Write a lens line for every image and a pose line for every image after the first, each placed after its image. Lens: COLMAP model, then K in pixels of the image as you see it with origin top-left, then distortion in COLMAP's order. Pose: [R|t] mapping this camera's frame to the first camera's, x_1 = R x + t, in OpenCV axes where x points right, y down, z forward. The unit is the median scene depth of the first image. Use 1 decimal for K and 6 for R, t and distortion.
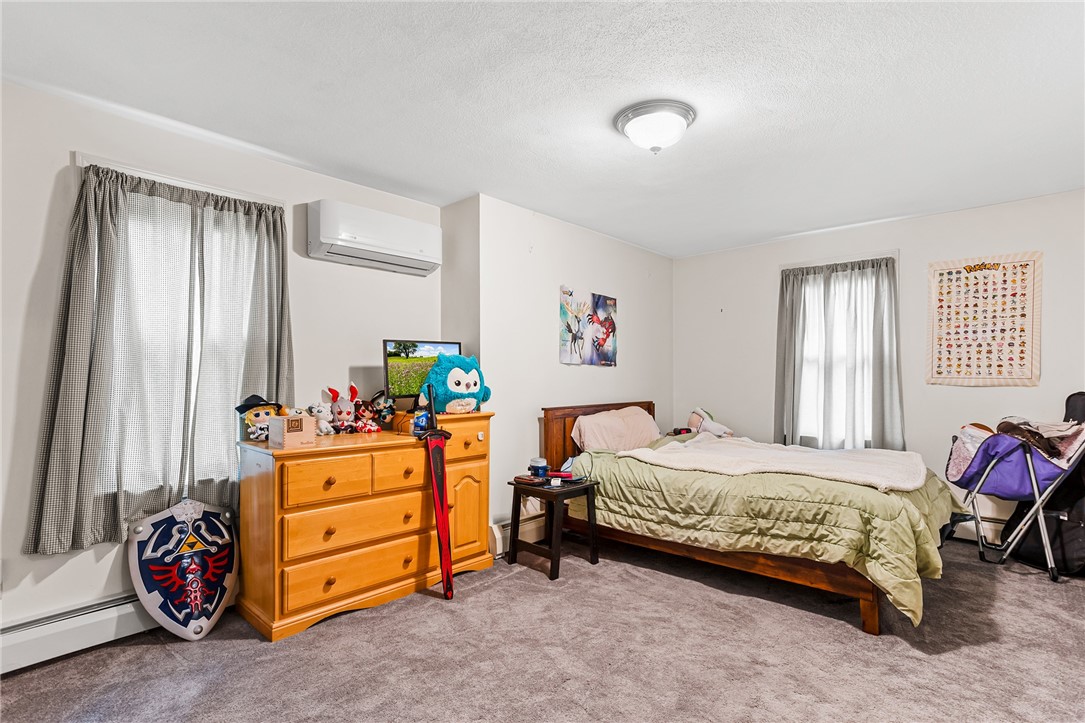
lens RADIAL K [[545.8, 0, 542.5], [0, 545.8, 361.5], [0, 0, 1]] dist [0.001822, 0.000776]
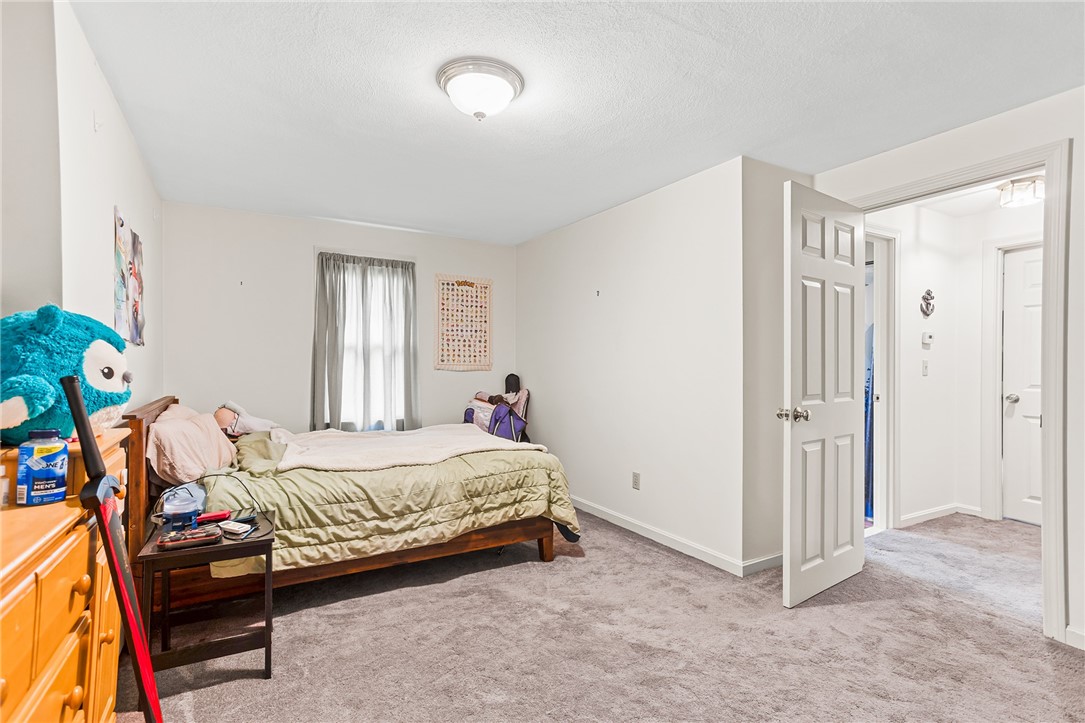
lens RADIAL K [[521.8, 0, 539.6], [0, 521.8, 360.5], [0, 0, 1]] dist [-0.017549, 0.030747]
pose [[0.318454, 0.011225, 0.947872, -0.441843], [-0.033559, 0.999437, -0.000561, 0.016432], [-0.947344, -0.031631, 0.318651, 0.486608]]
